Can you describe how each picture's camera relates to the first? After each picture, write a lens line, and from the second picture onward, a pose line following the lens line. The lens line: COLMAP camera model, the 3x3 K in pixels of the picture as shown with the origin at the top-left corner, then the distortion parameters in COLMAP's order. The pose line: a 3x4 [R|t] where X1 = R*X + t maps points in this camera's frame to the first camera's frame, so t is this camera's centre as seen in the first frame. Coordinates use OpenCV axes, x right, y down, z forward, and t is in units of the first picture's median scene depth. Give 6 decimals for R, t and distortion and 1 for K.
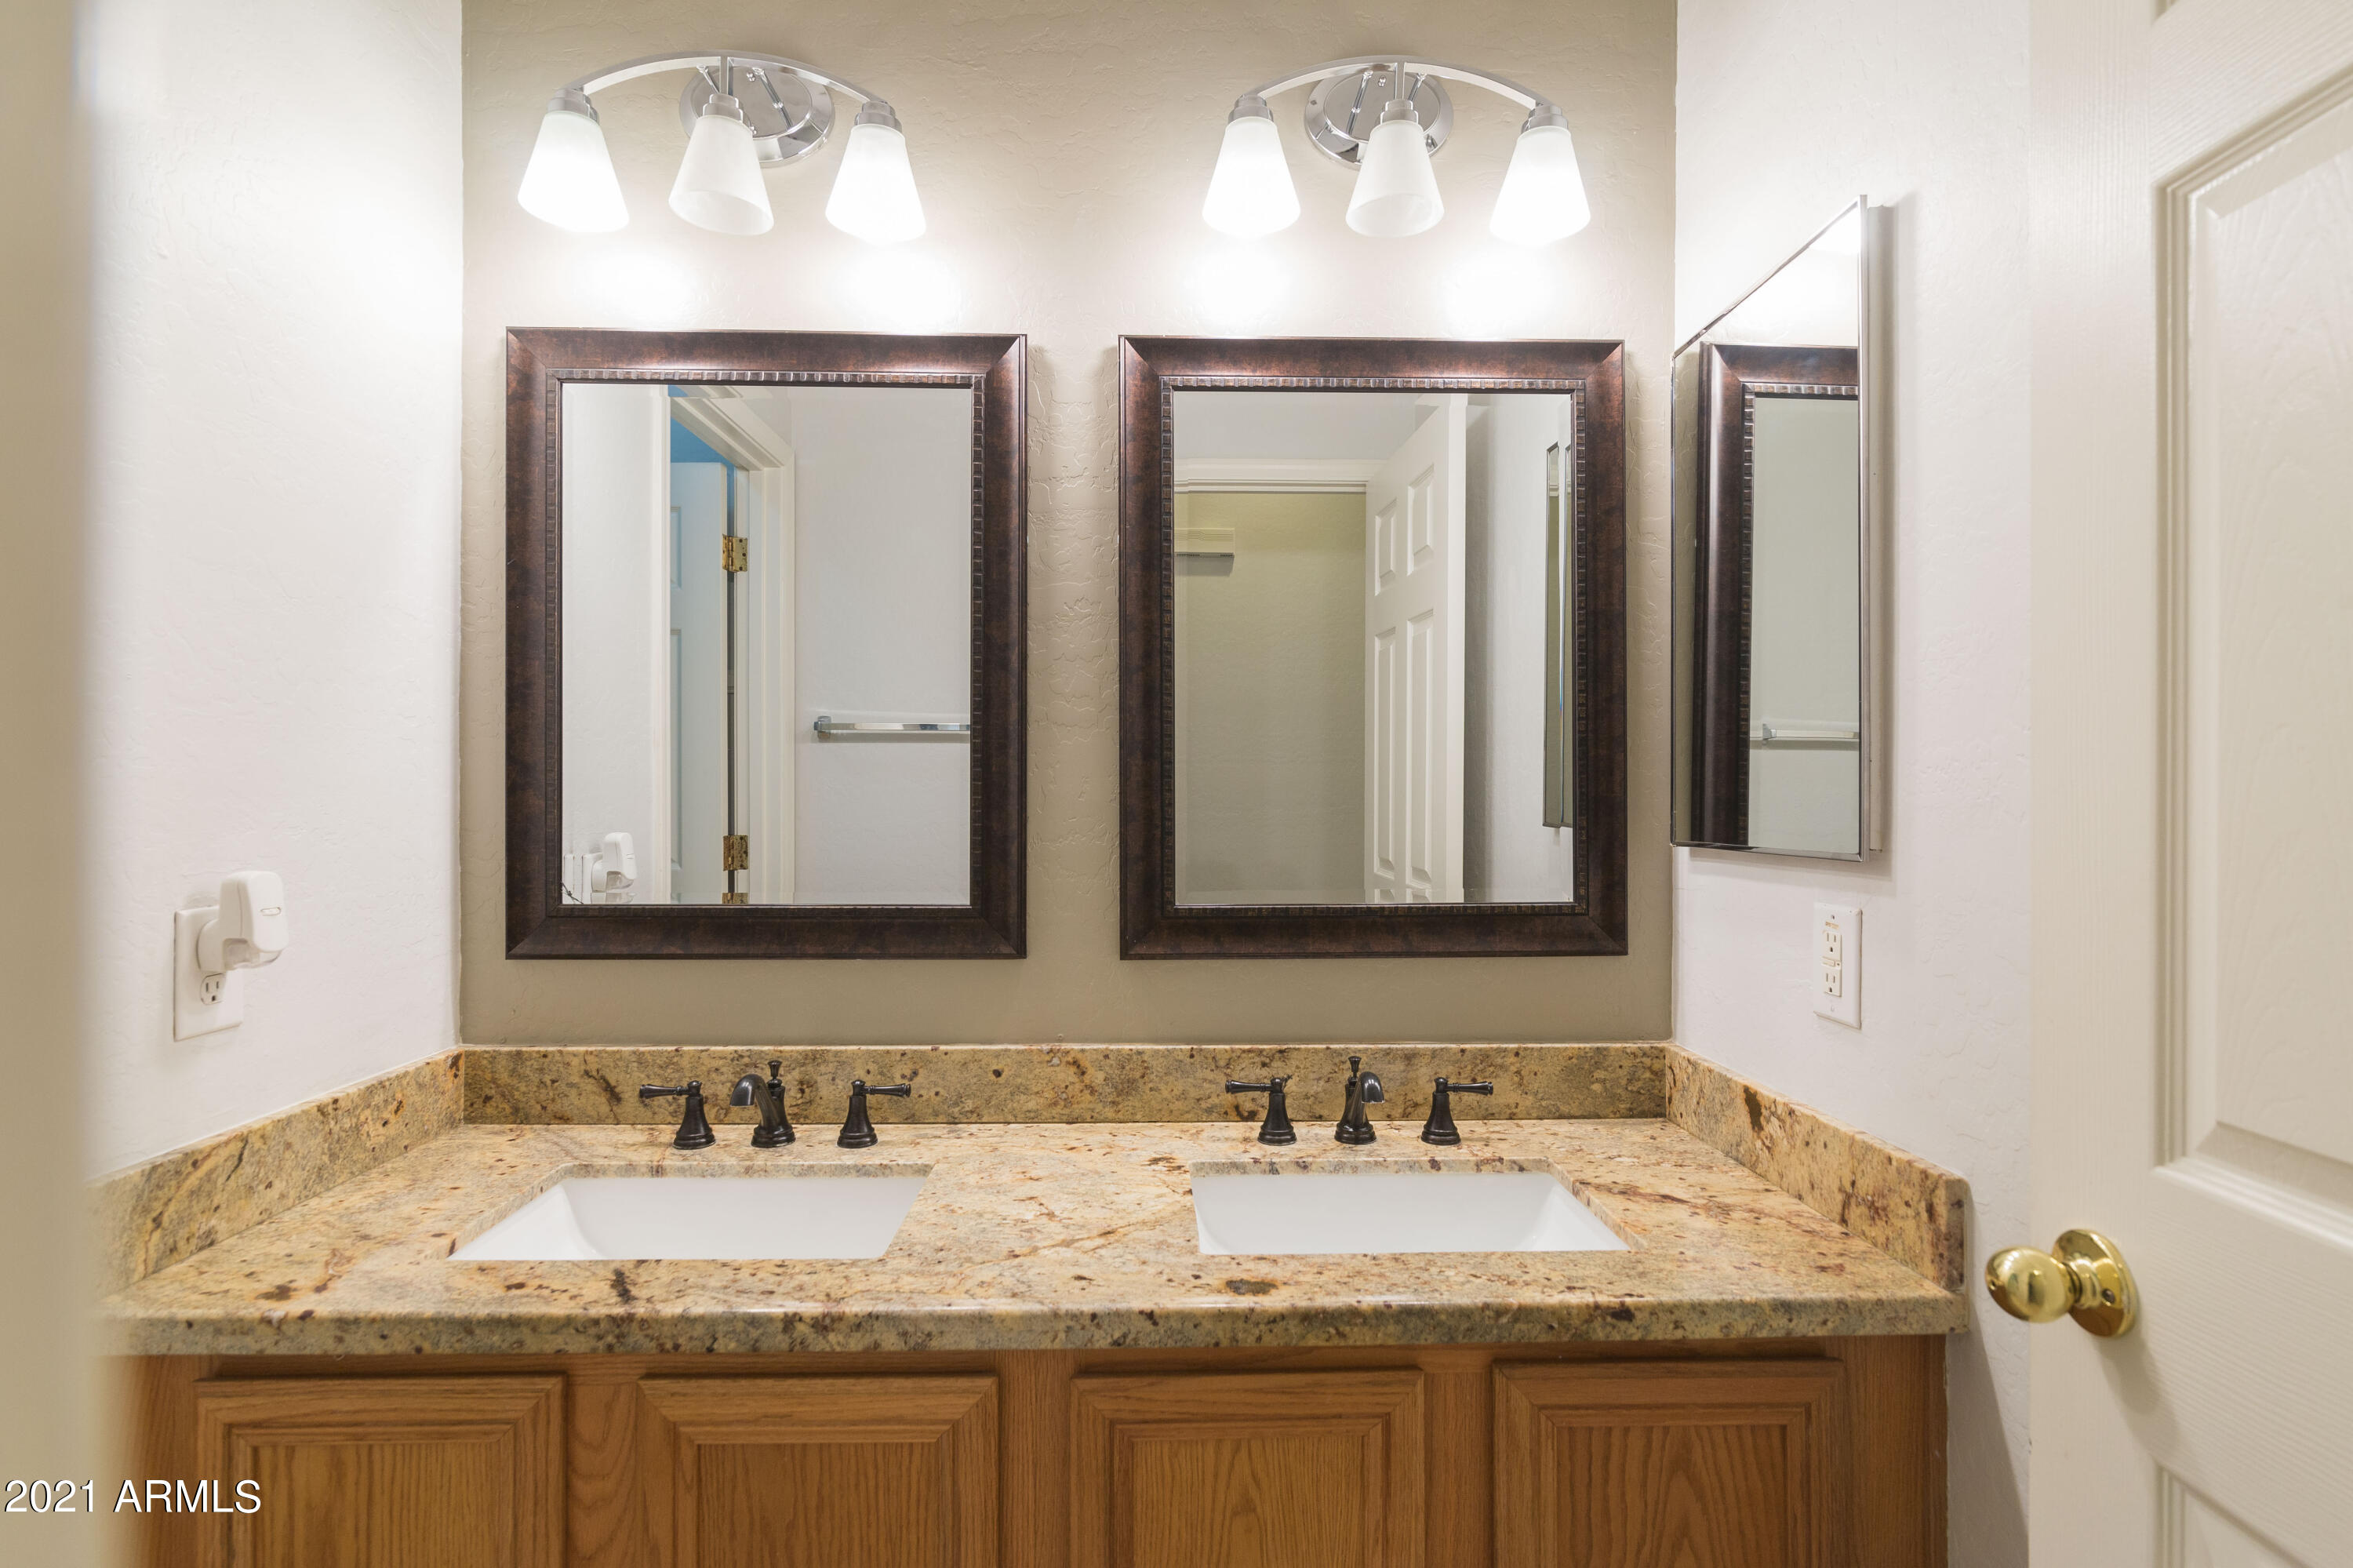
lens RADIAL K [[1159.3, 0, 1185.5], [0, 1159.3, 779.0], [0, 0, 1]] dist [-0.001265, -0.001304]
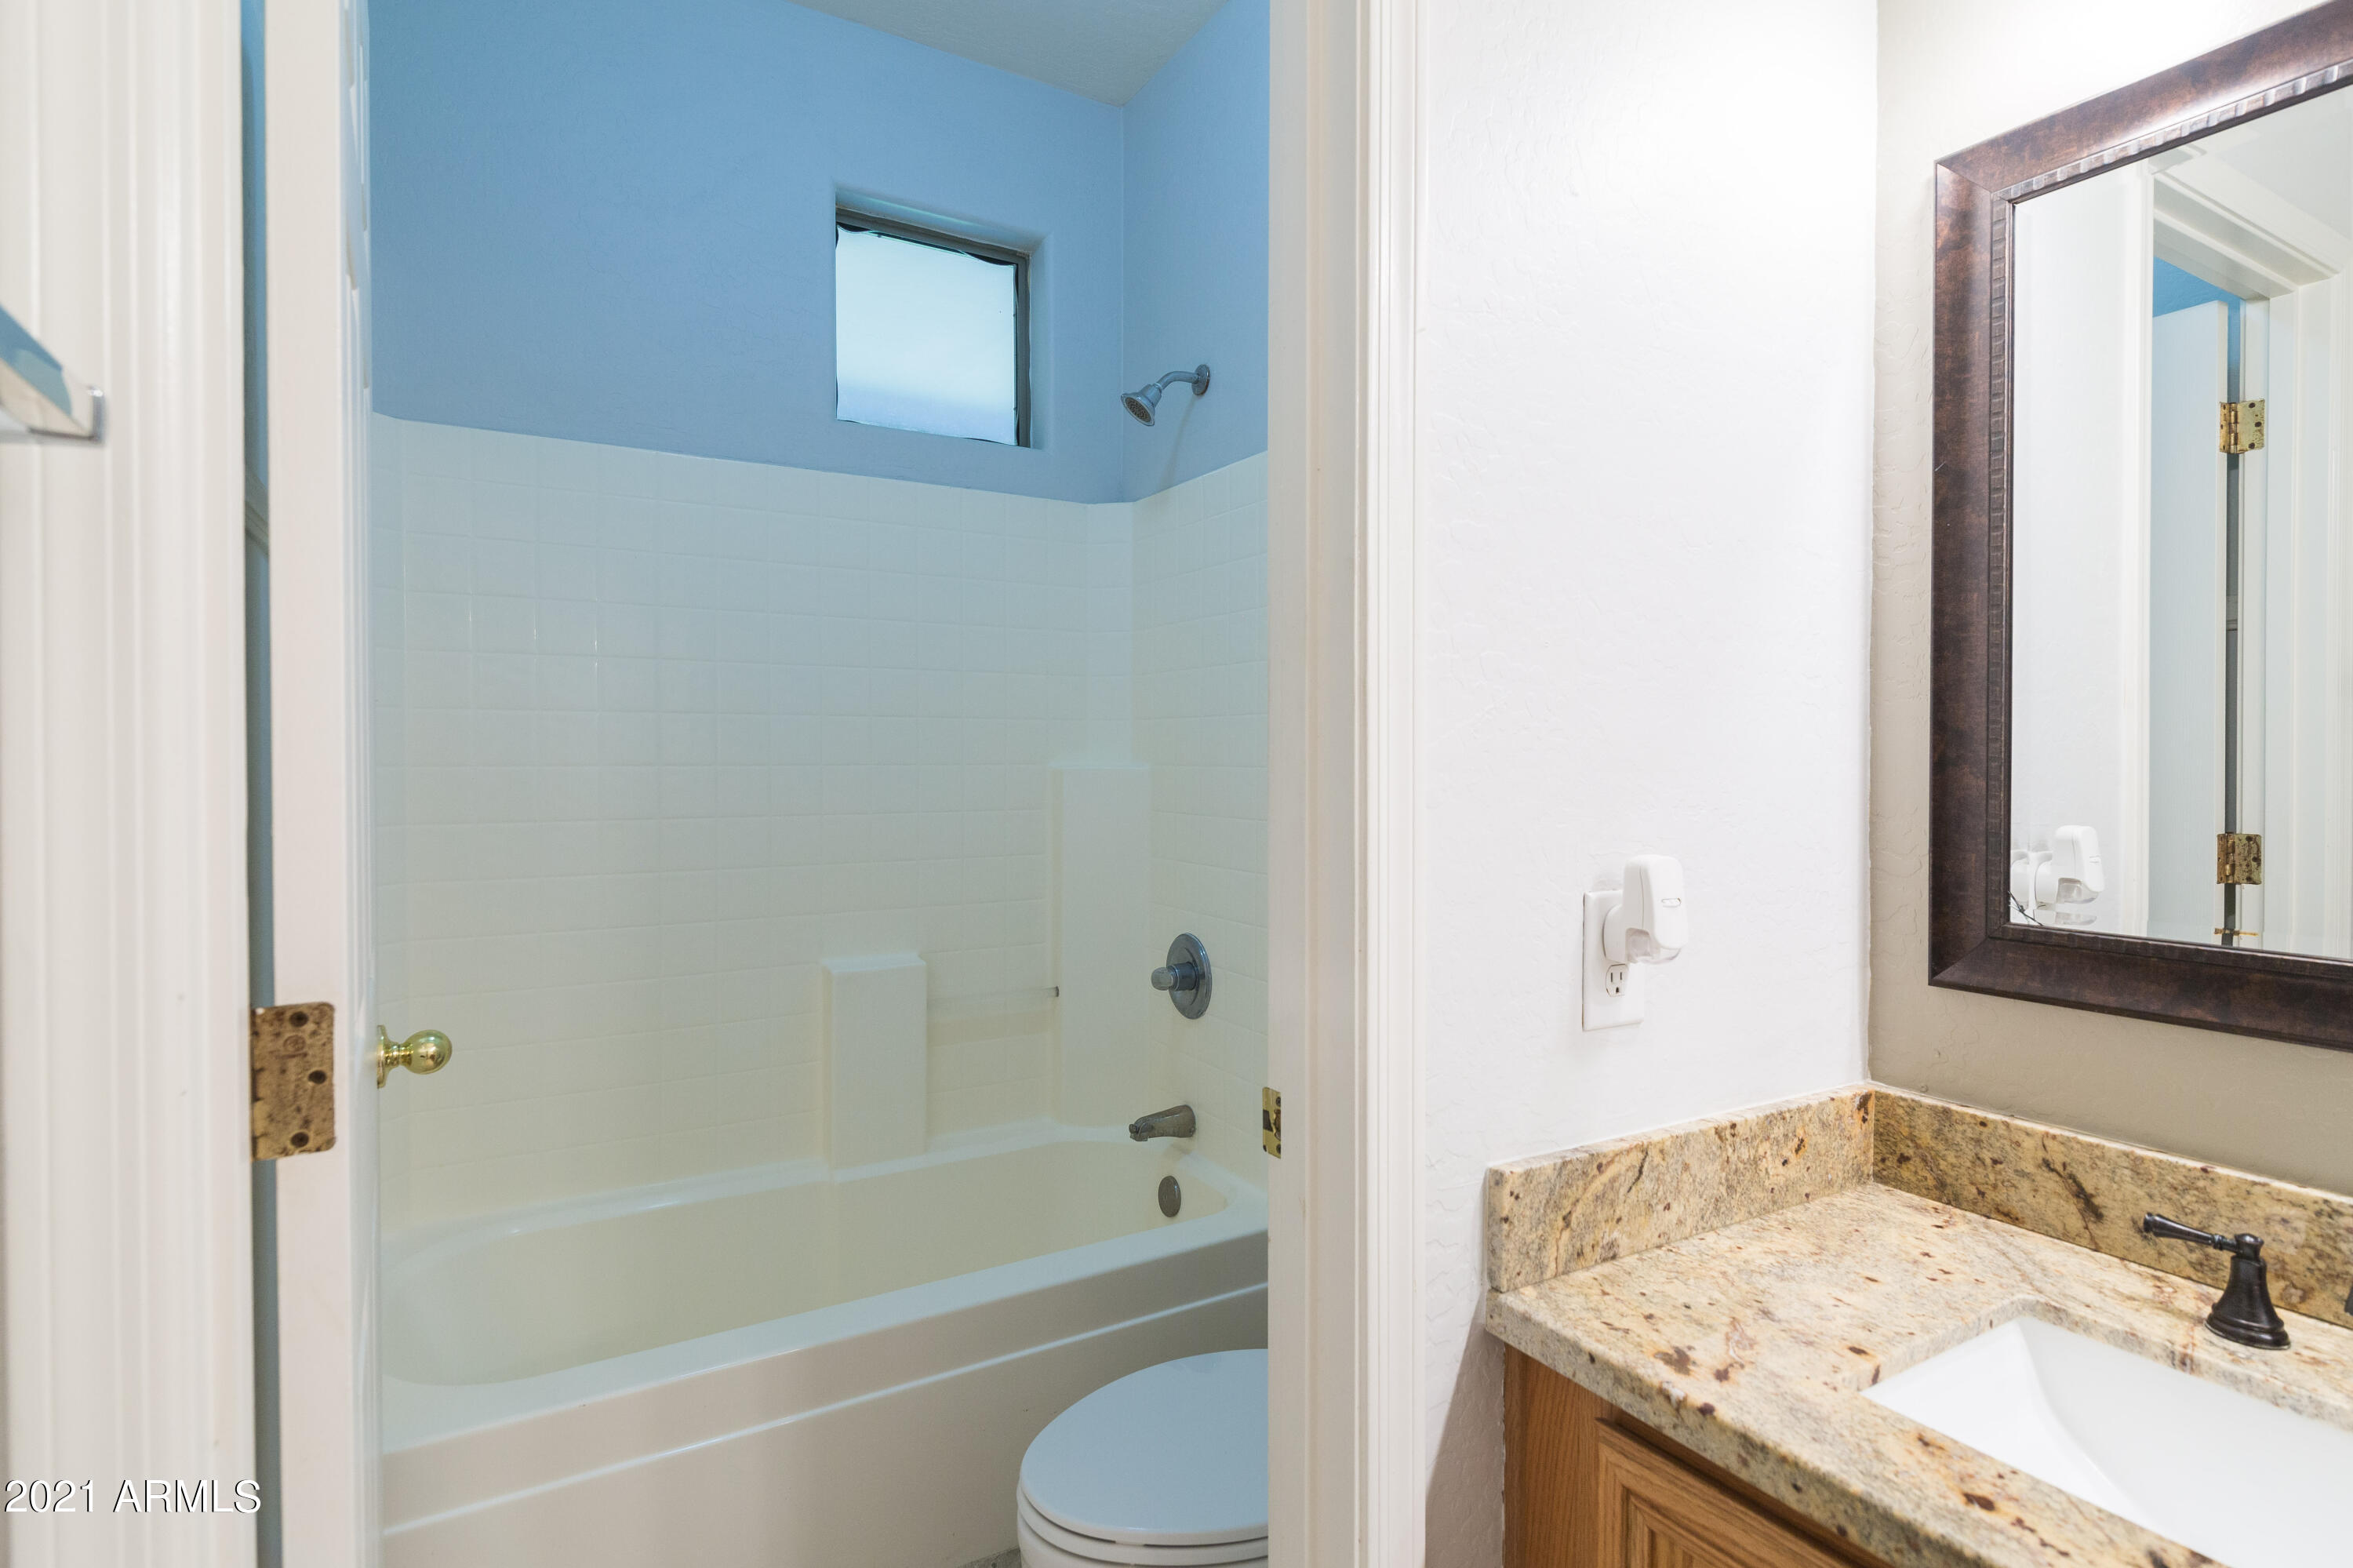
lens RADIAL K [[1159.3, 0, 1185.5], [0, 1159.3, 779.0], [0, 0, 1]] dist [-0.001265, -0.001304]
pose [[0.487847, 0.013796, -0.872820, -0.183878], [0.002636, 0.999847, 0.017277, 0.004354], [0.872925, -0.010730, 0.487737, 0.226138]]
